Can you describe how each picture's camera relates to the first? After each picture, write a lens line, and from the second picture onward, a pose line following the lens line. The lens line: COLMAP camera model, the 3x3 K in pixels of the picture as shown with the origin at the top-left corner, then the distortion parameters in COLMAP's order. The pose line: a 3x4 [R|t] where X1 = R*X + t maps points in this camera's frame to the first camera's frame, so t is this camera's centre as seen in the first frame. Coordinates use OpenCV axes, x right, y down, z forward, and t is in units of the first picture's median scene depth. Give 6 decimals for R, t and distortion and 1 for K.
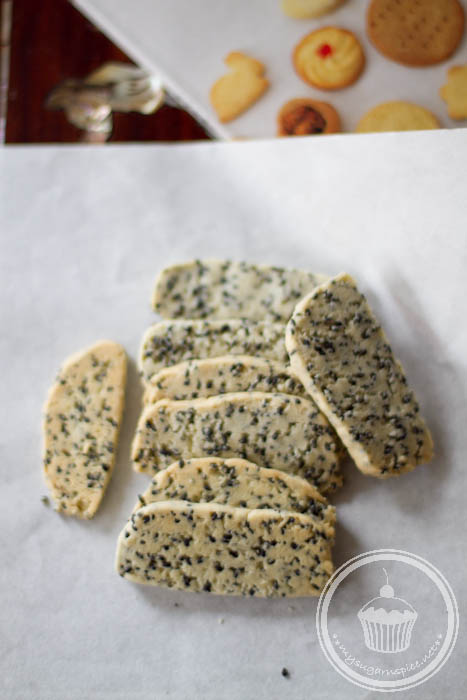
lens RADIAL K [[1638.8, 0, 234.6], [0, 1638.8, 350.4], [0, 0, 1]] dist [-0.134740, 0.000000]
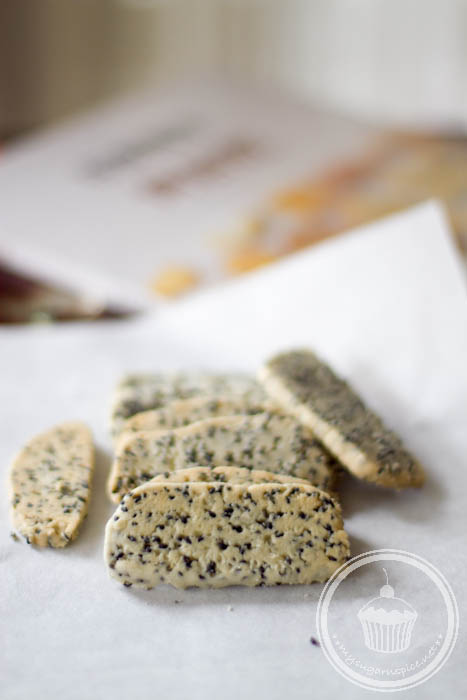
lens RADIAL K [[1638.8, 0, 232.3], [0, 1638.8, 349.9], [0, 0, 1]] dist [-0.134740, 0.000000]
pose [[0.986390, -0.014377, 0.163791, -0.146515], [0.125562, 0.709007, -0.693933, 0.667138], [-0.106152, 0.705055, 0.701163, 0.298609]]
